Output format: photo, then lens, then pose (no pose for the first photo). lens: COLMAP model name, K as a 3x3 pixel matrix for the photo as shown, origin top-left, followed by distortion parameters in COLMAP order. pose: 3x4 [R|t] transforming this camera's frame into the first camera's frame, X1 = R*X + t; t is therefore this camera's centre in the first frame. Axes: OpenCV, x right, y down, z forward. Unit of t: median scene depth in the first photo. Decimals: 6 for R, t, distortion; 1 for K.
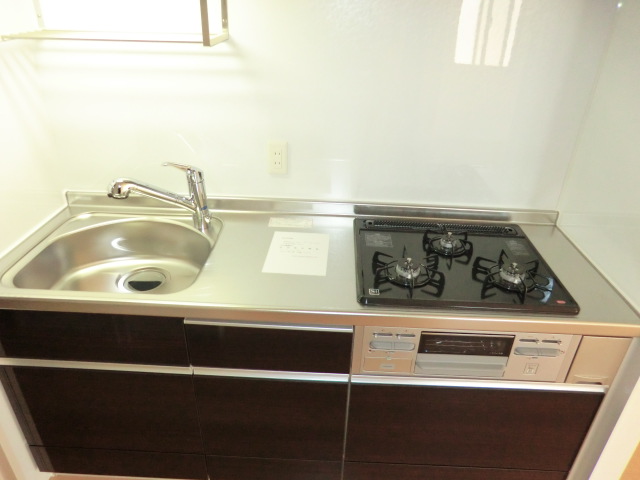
lens RADIAL K [[458.1, 0, 320.0], [0, 458.1, 240.0], [0, 0, 1]] dist [-0.026223, 0.002584]
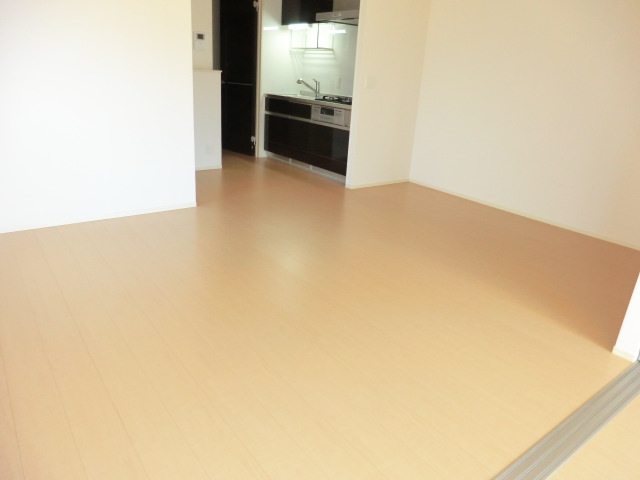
lens RADIAL K [[463.5, 0, 320.0], [0, 463.5, 240.0], [0, 0, 1]] dist [-0.083961, 0.057688]
pose [[0.636210, 0.280561, -0.718694, 3.343208], [-0.407051, 0.913398, -0.003765, 1.241556], [0.655398, 0.294941, 0.695316, -1.499110]]
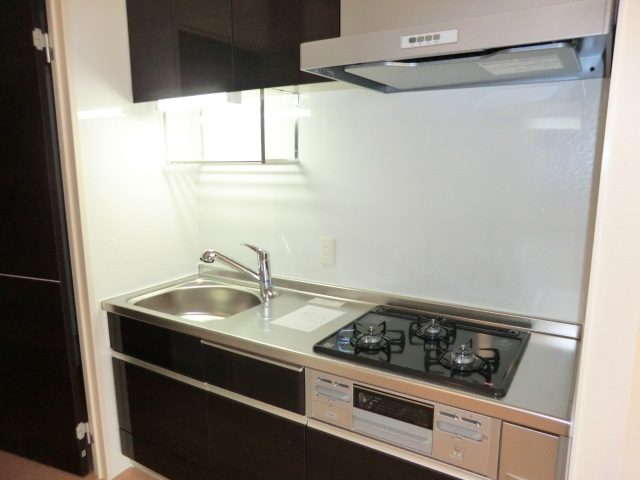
lens RADIAL K [[463.5, 0, 320.0], [0, 463.5, 240.0], [0, 0, 1]] dist [-0.083961, 0.057688]
pose [[0.869176, 0.054096, -0.491535, 0.628049], [-0.209647, 0.940559, -0.267203, 0.169382], [0.447863, 0.335295, 0.828853, -0.095541]]
